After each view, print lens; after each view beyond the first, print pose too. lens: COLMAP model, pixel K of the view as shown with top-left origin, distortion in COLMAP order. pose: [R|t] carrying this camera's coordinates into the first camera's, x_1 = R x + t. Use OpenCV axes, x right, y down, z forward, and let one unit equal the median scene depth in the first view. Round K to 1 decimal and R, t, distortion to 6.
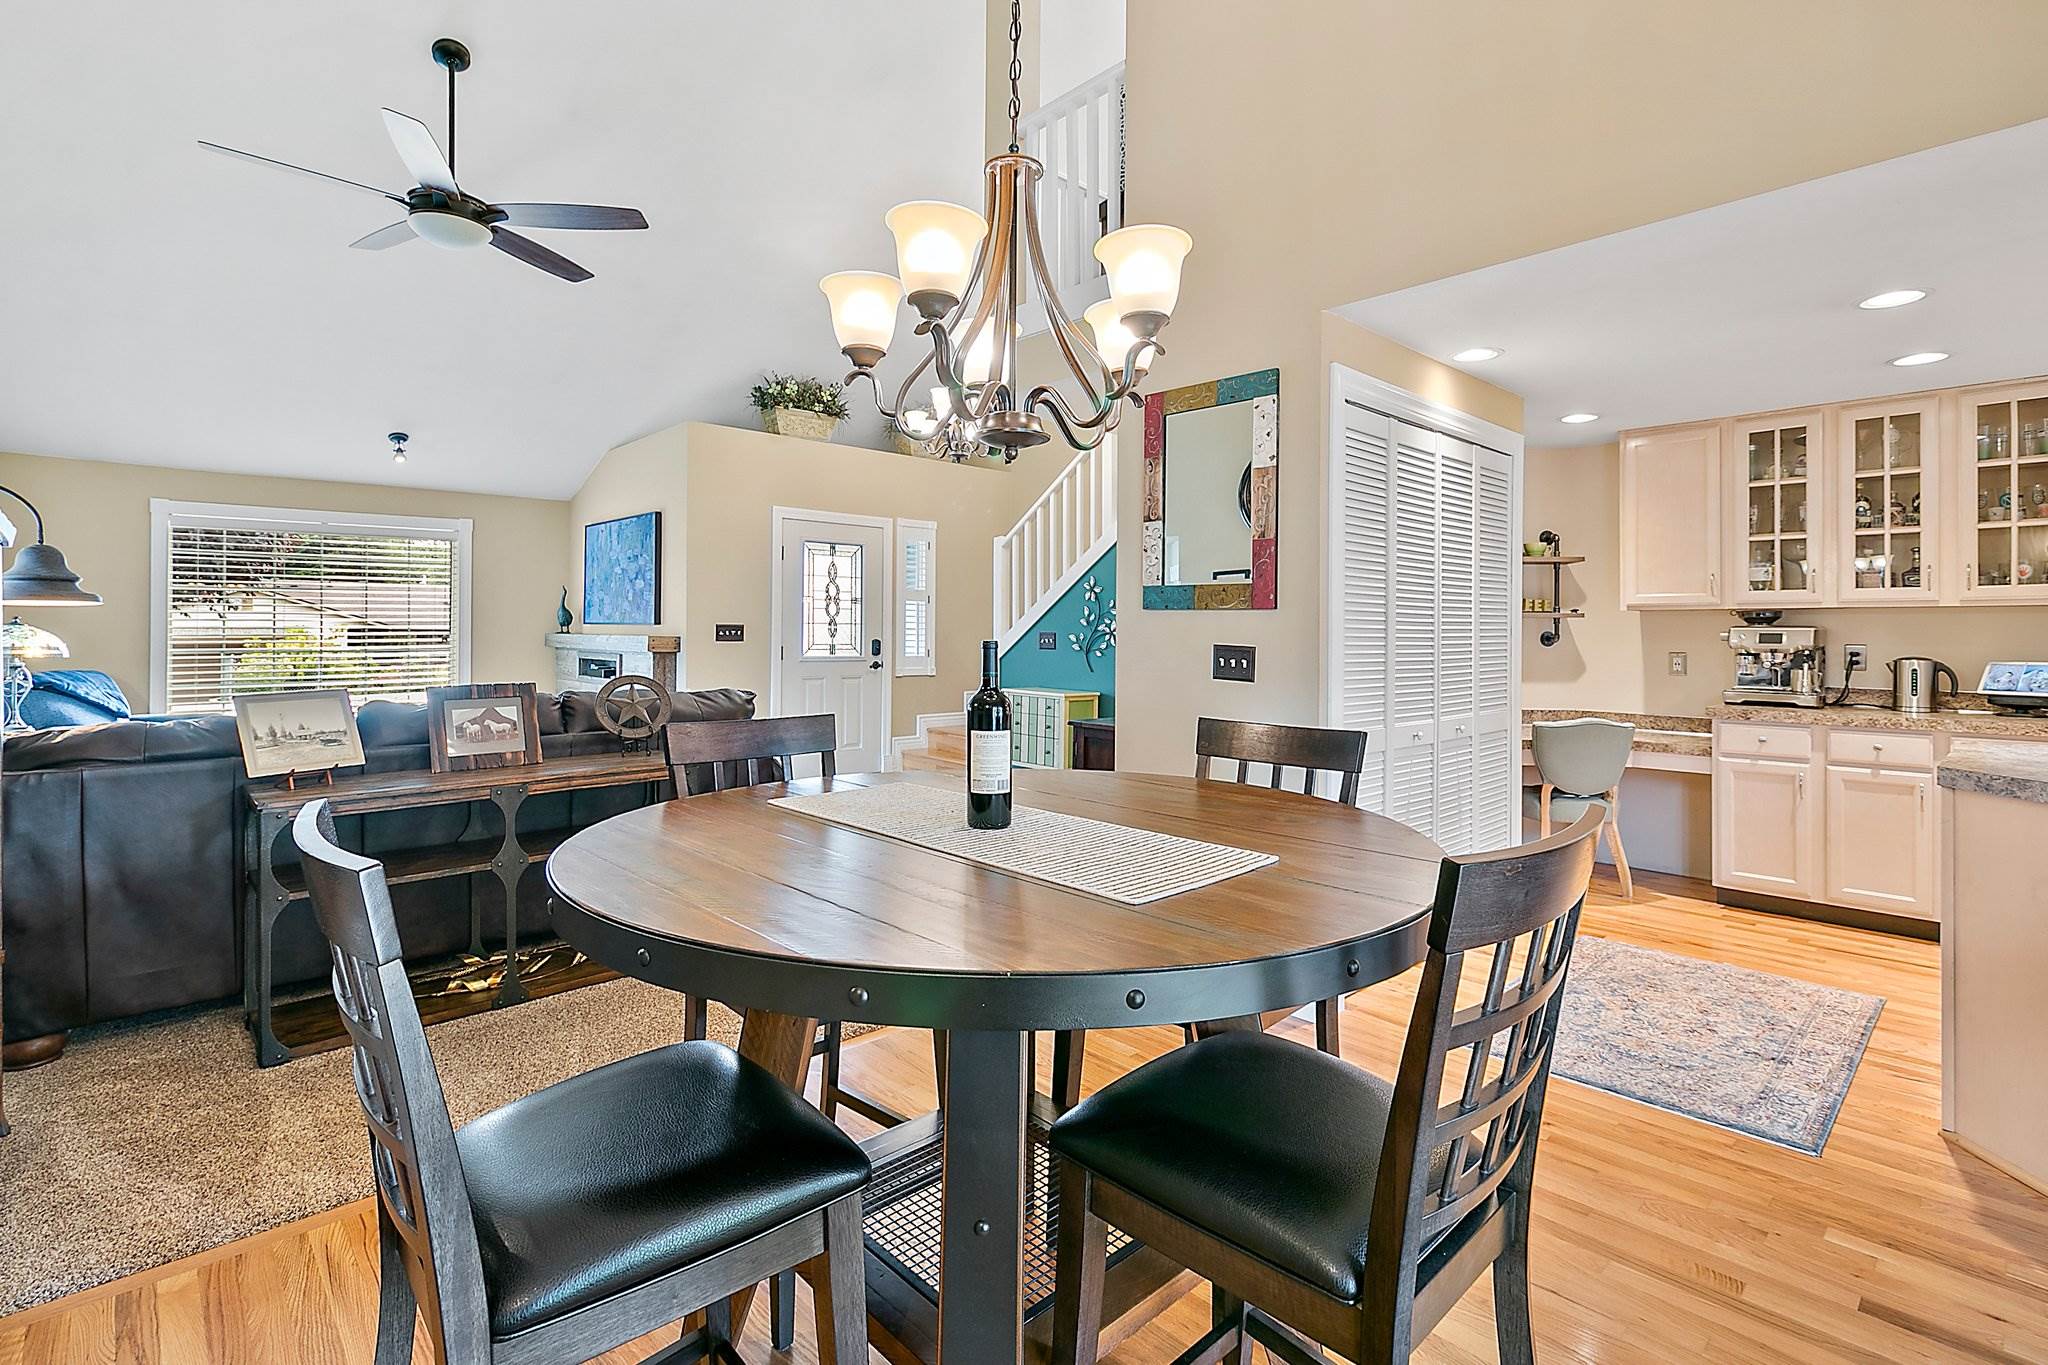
lens RADIAL K [[956.0, 0, 1048.3], [0, 956.0, 633.0], [0, 0, 1]] dist [0.006130, -0.000194]
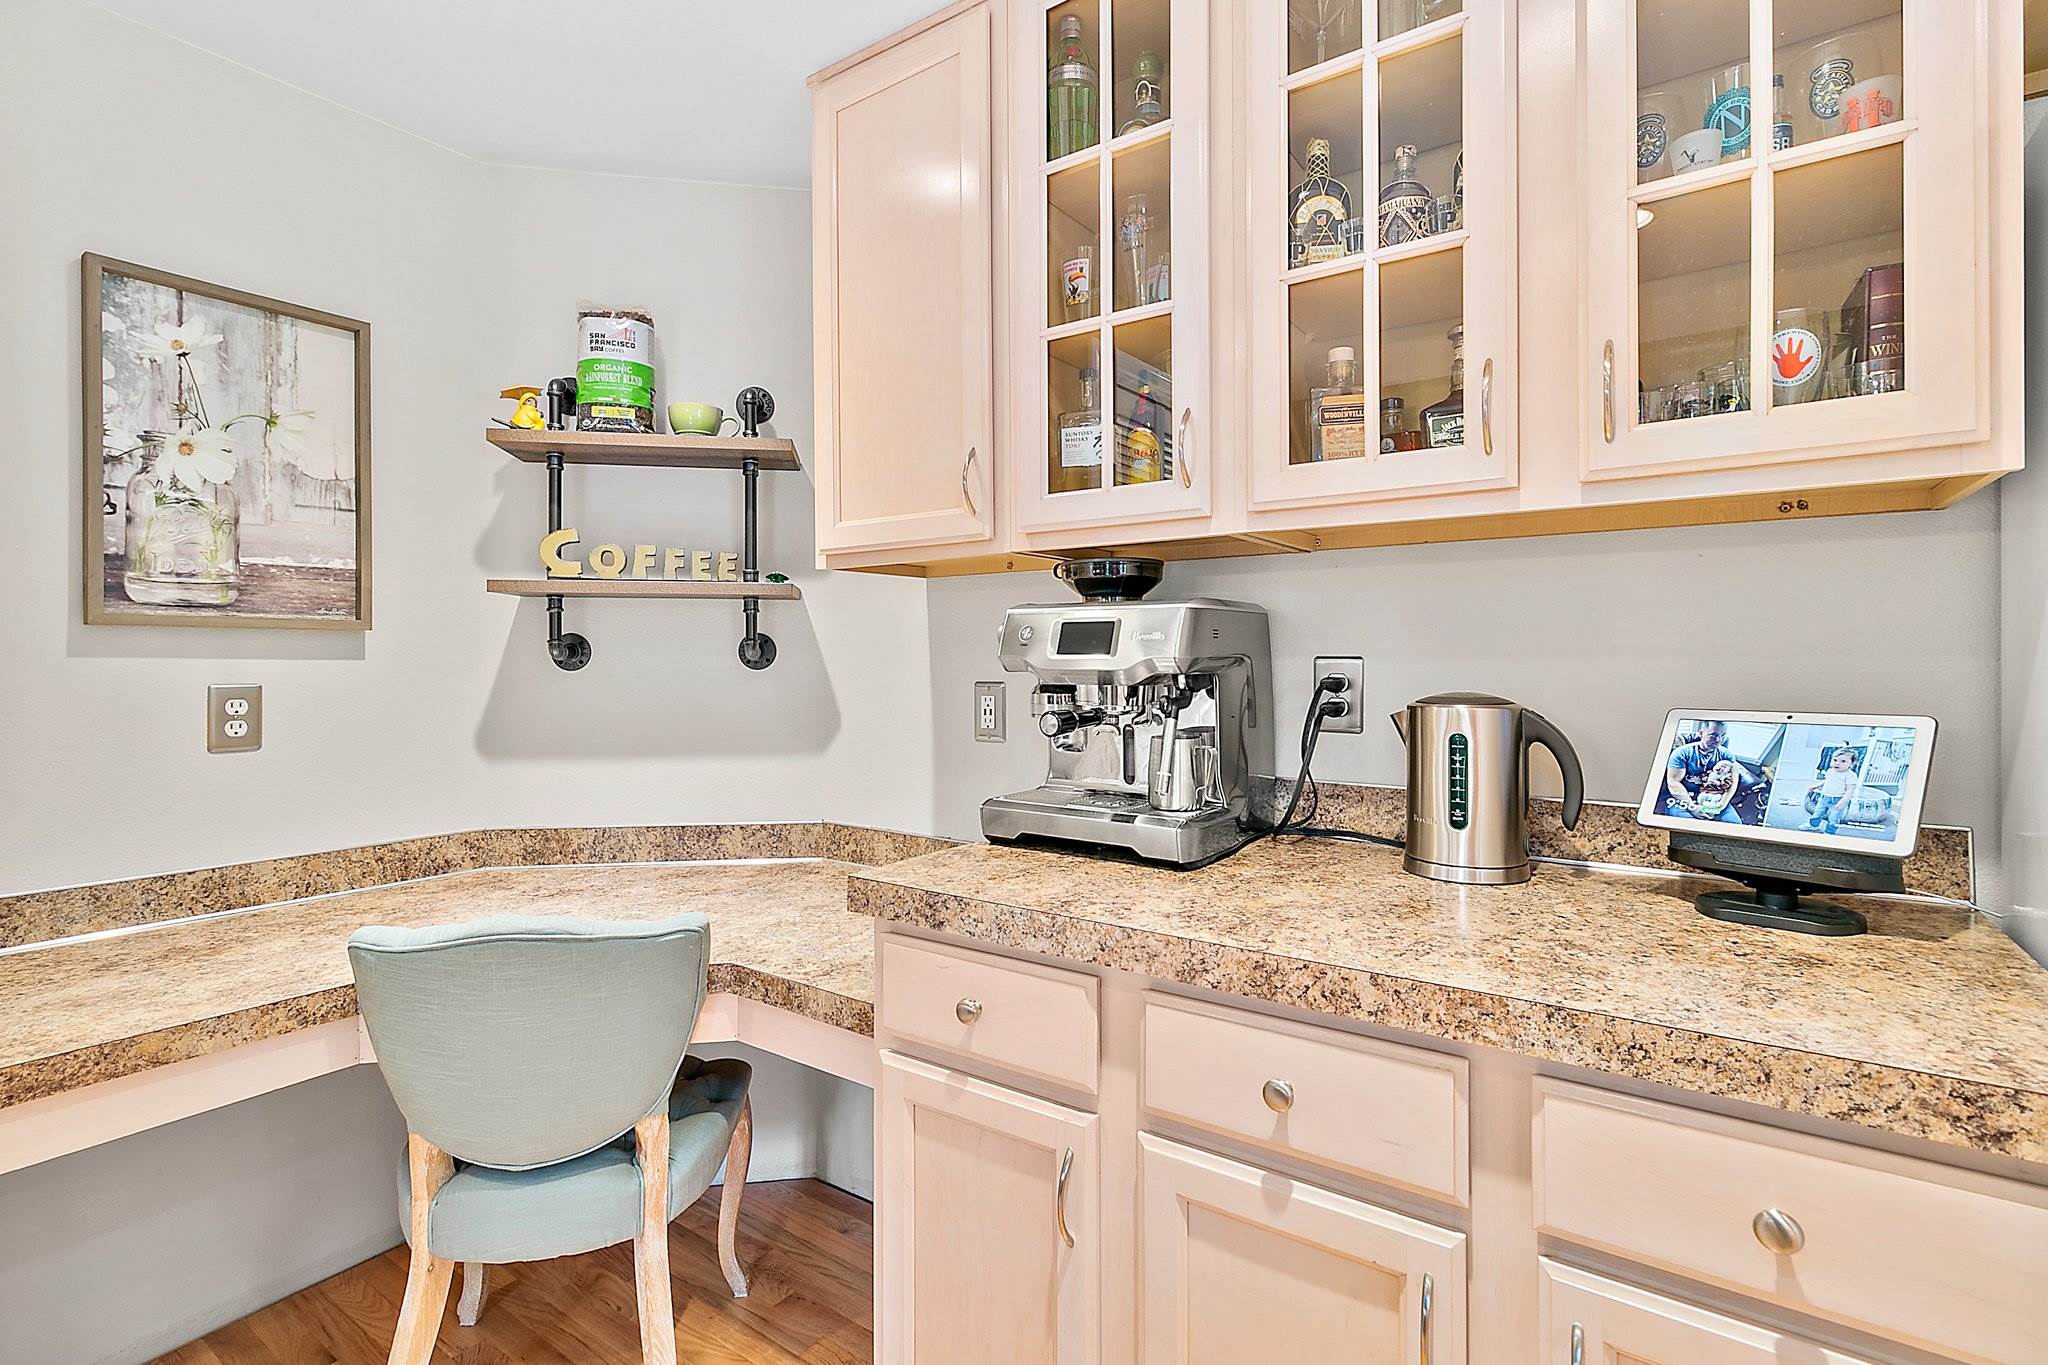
lens RADIAL K [[956.0, 0, 1020.7], [0, 956.0, 652.0], [0, 0, 1]] dist [0.006130, -0.000194]
pose [[0.982254, -0.010108, 0.187283, 0.715587], [0.009783, 0.999949, 0.002658, 0.009491], [-0.187300, -0.000778, 0.982302, 0.736977]]
